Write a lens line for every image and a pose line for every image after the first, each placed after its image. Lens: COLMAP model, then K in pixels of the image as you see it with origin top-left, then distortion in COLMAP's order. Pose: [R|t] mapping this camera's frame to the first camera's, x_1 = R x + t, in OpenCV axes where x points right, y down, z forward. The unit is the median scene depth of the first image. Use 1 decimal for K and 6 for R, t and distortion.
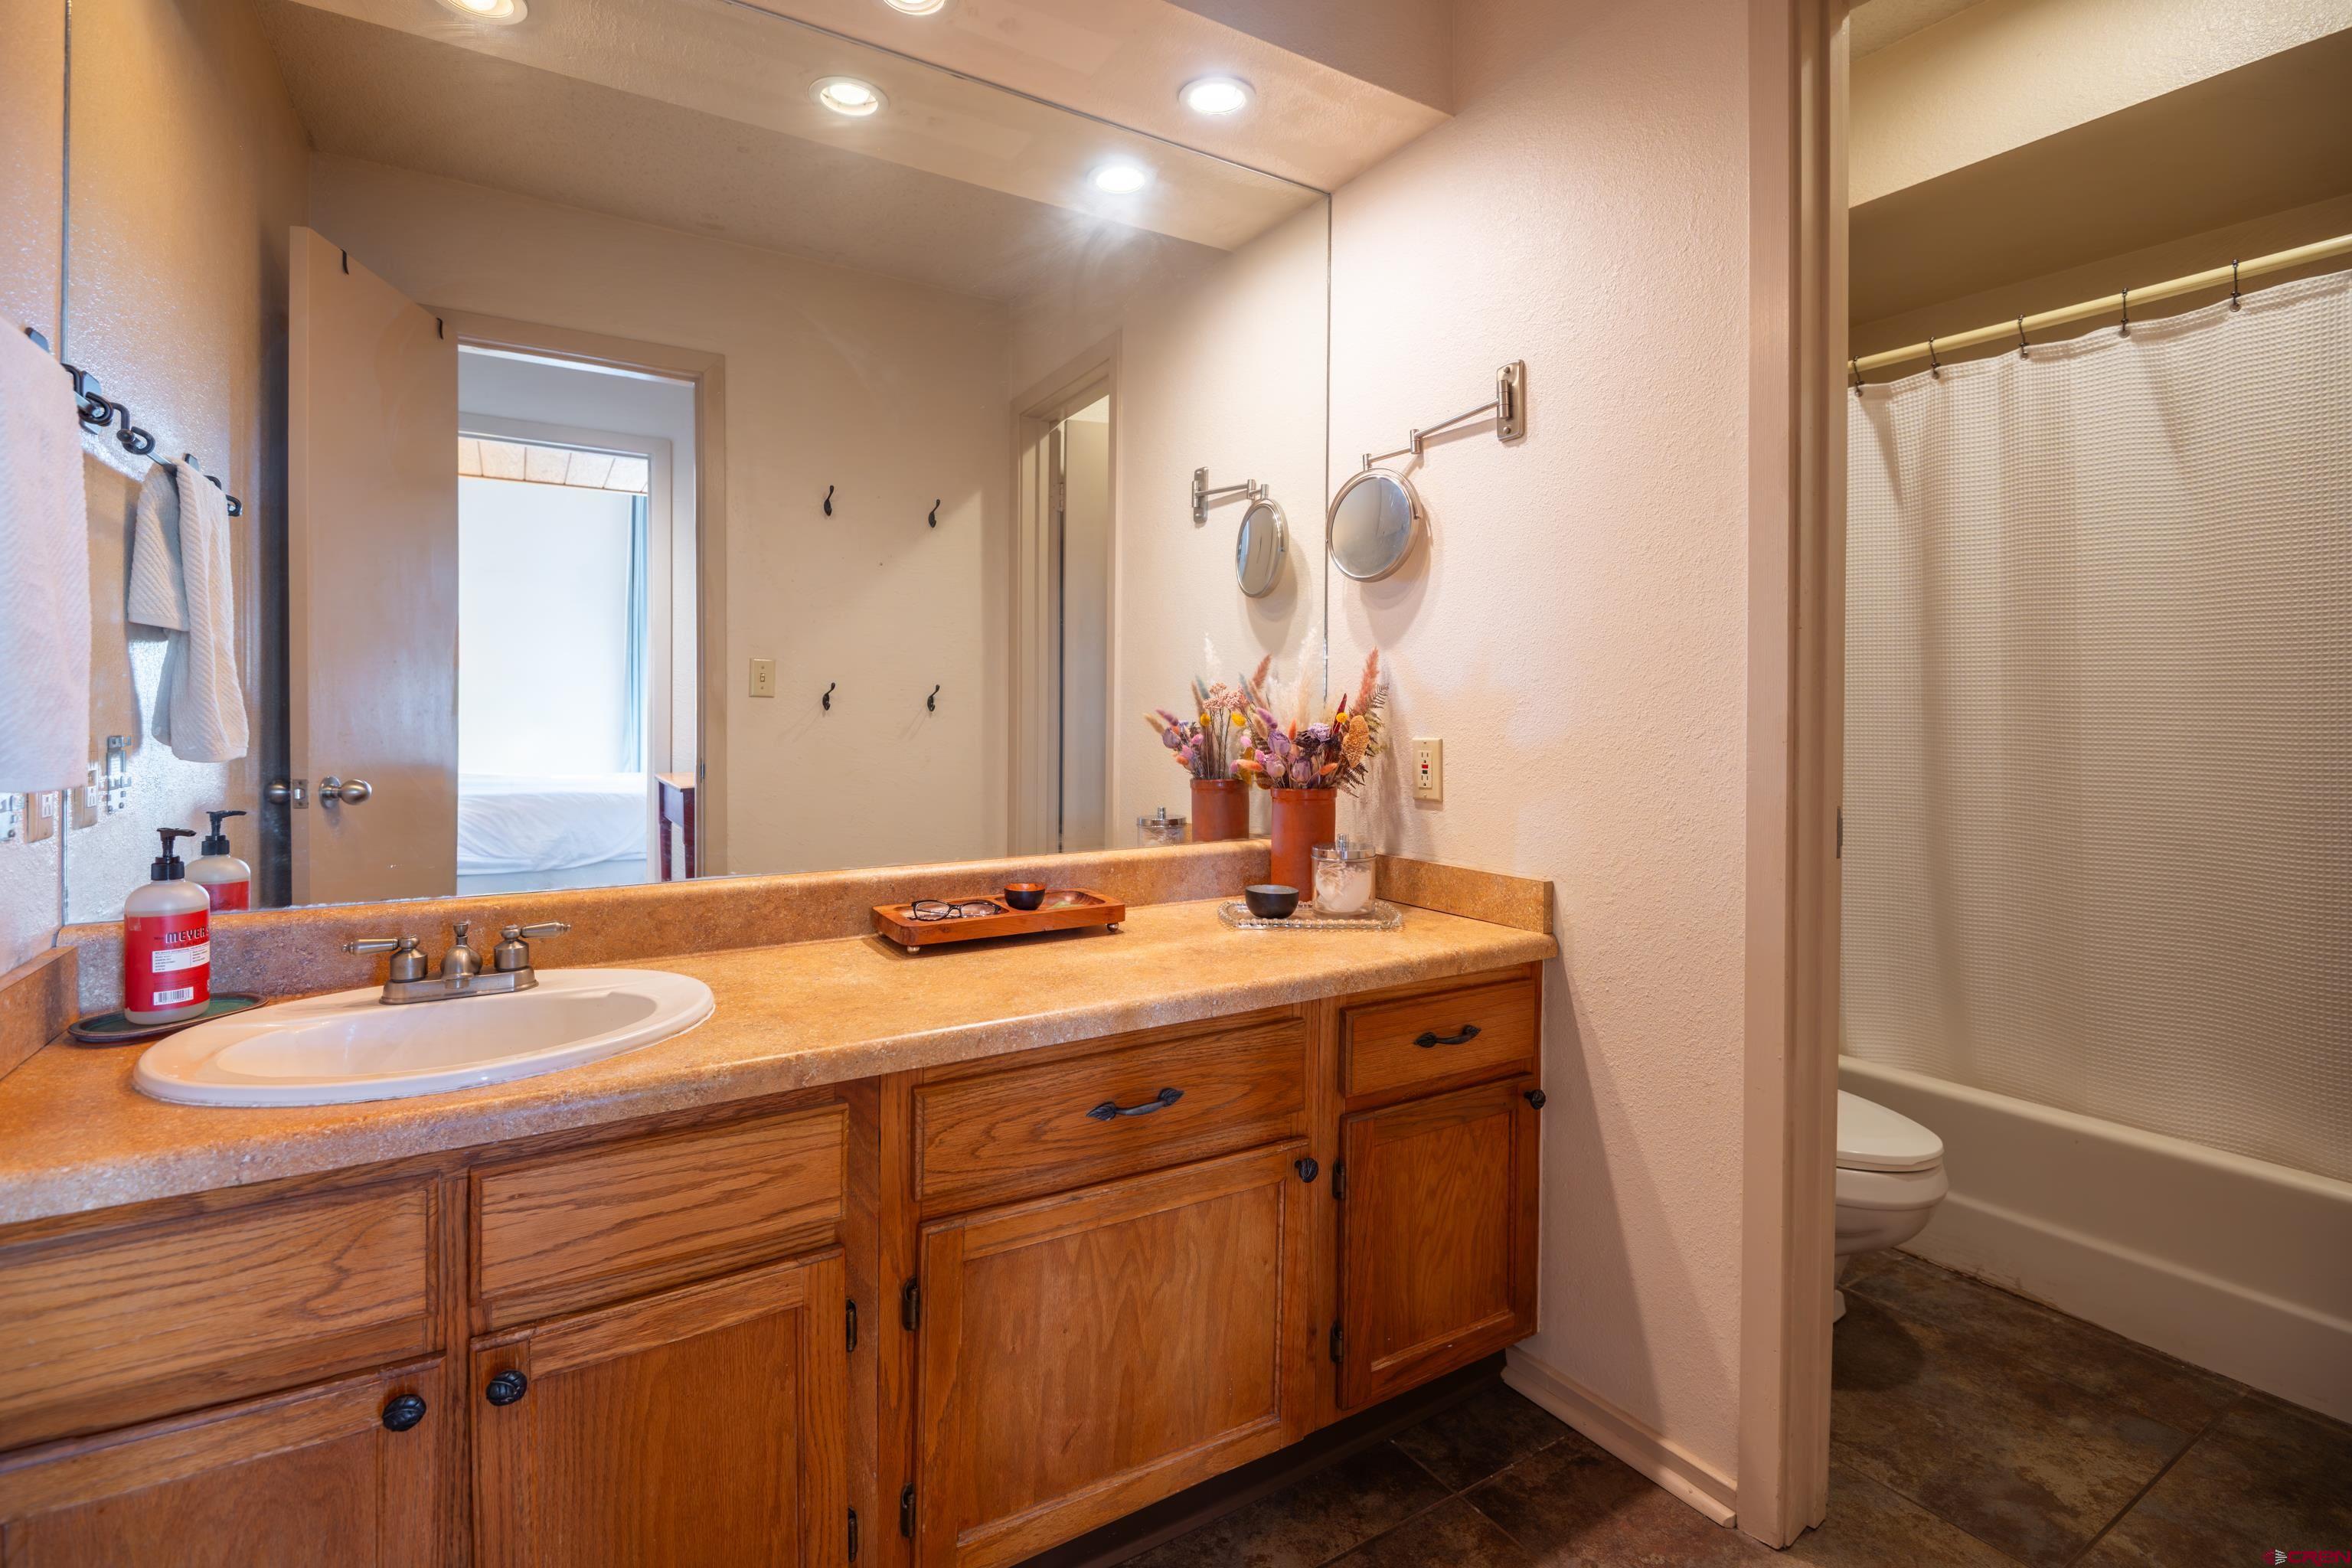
lens RADIAL K [[1085.1, 0, 1185.7], [0, 1085.1, 743.7], [0, 0, 1]] dist [0.012028, -0.006631]
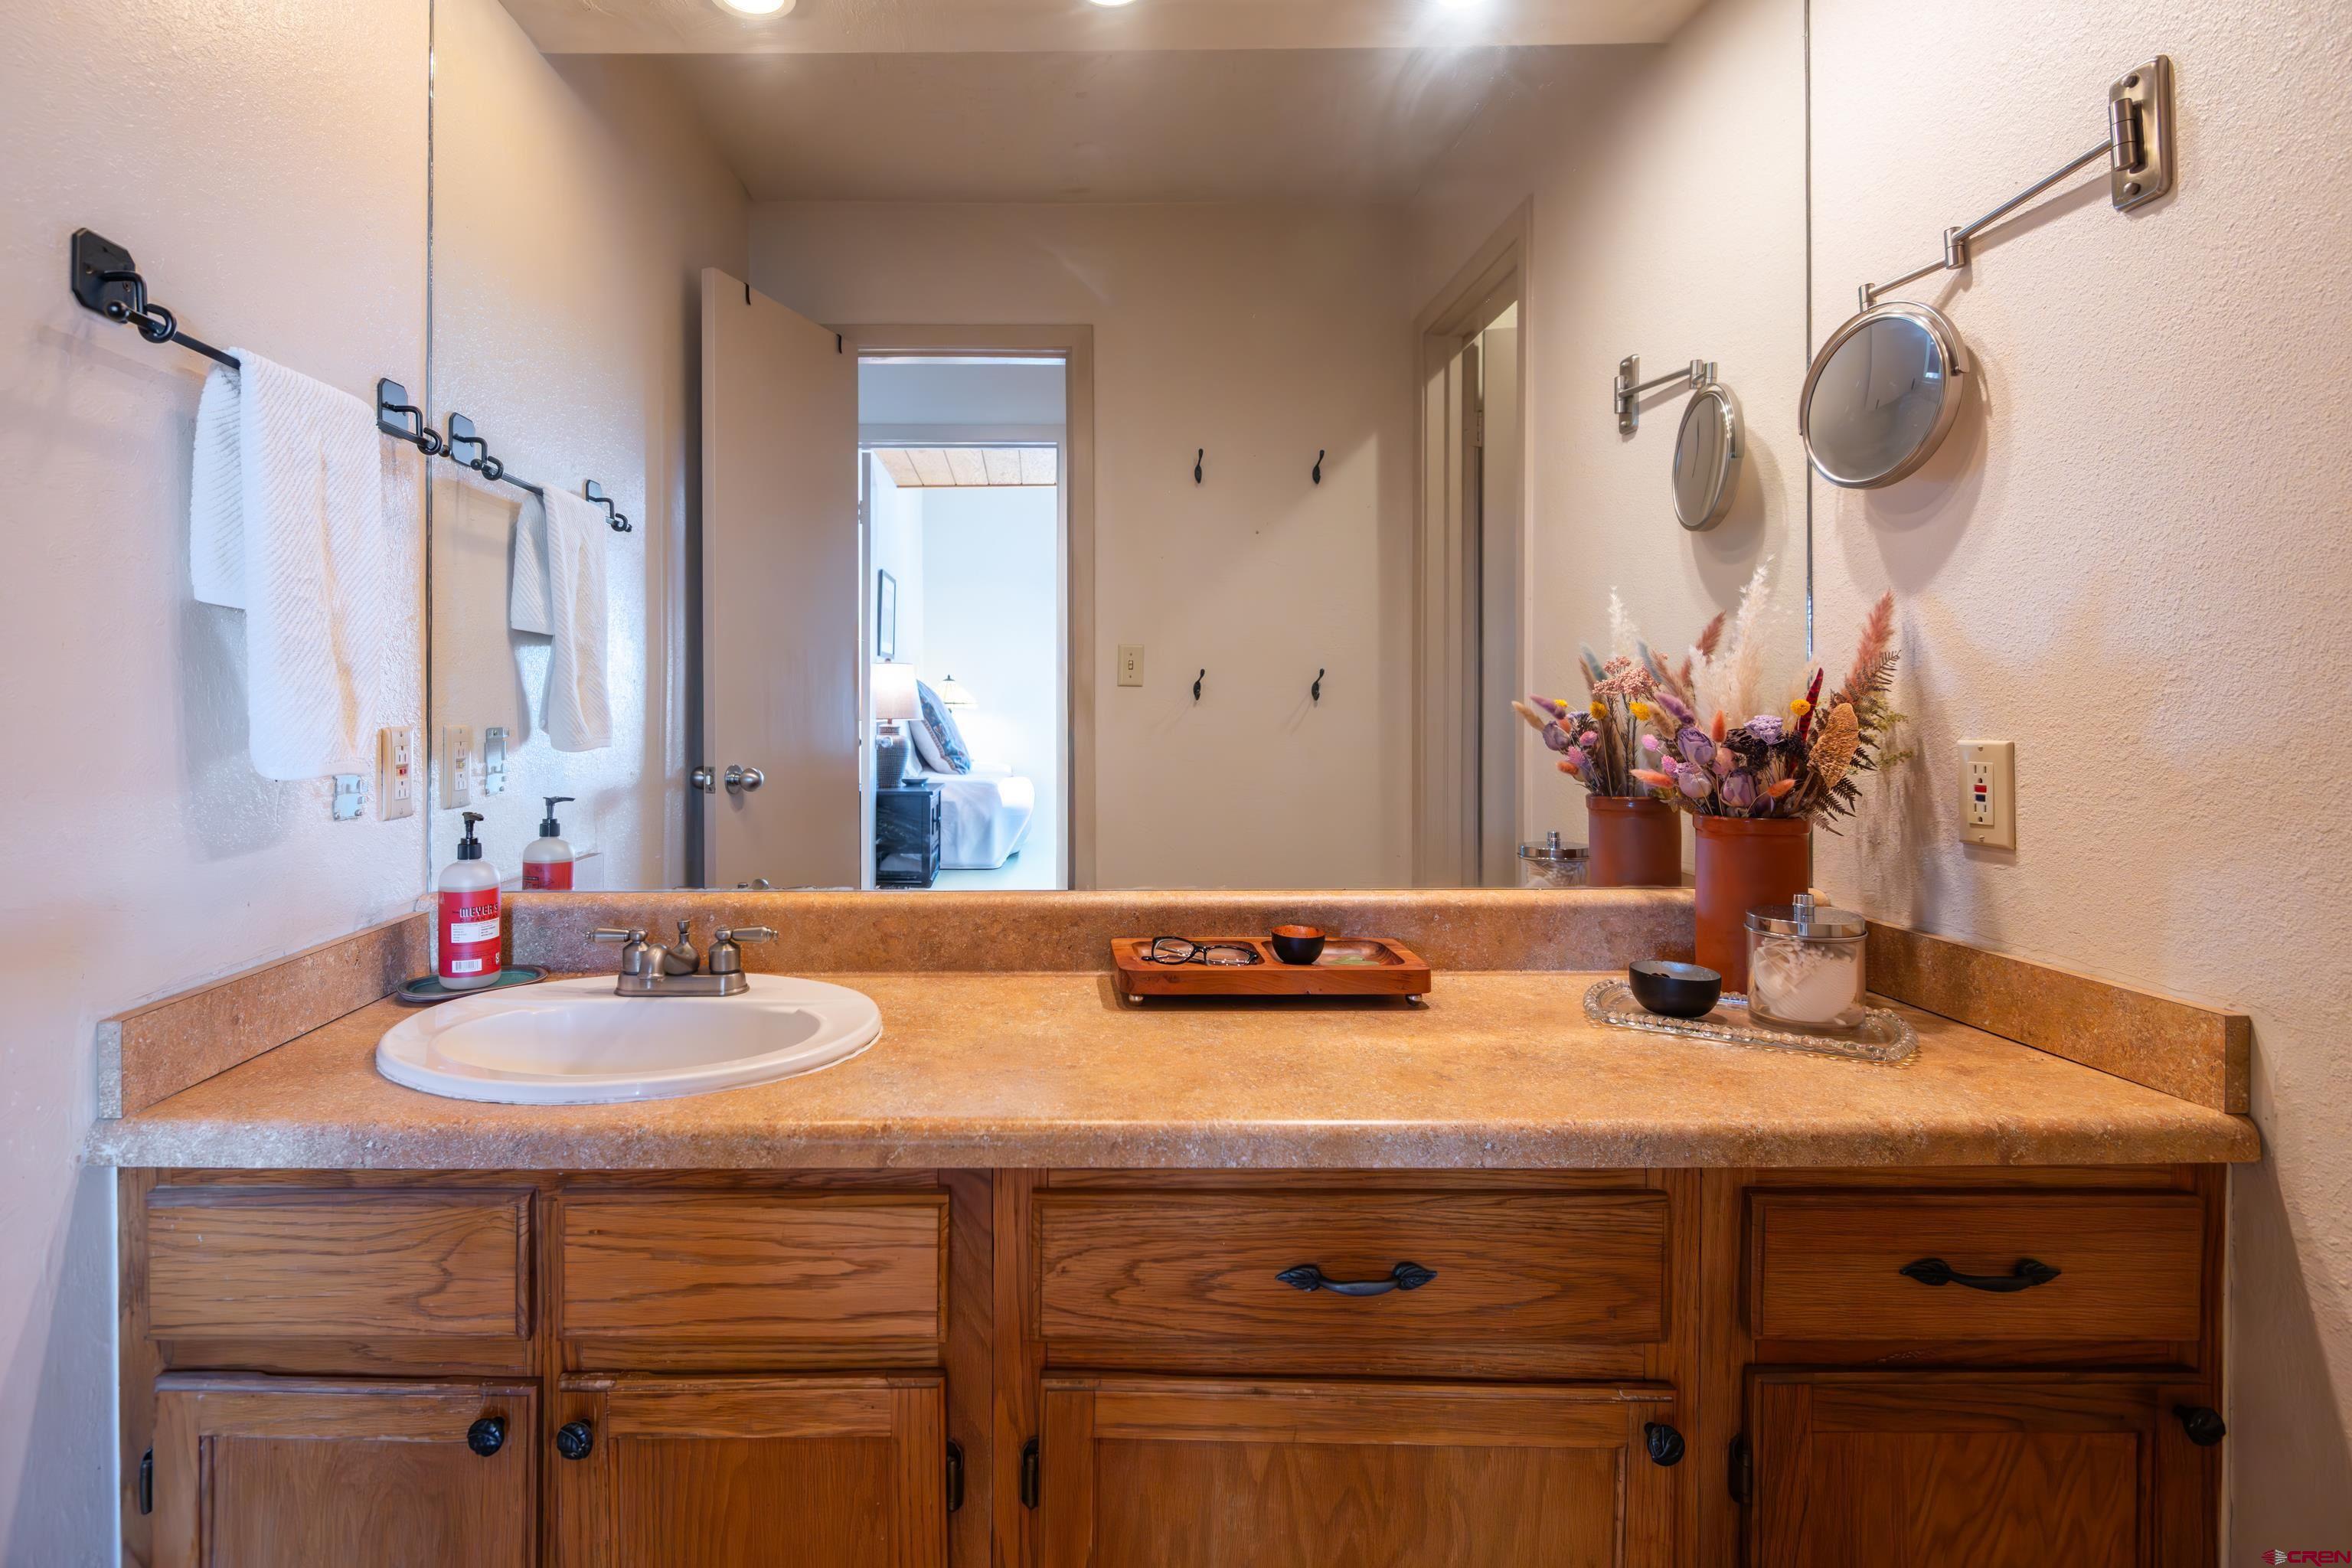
lens RADIAL K [[1178.0, 0, 1062.0], [0, 1178.0, 712.8], [0, 0, 1]] dist [0.009086, -0.009668]
pose [[0.850191, -0.001762, -0.526471, 0.157026], [-0.008022, 0.999835, -0.016302, -0.006892], [0.526413, 0.018083, 0.850037, 0.221919]]
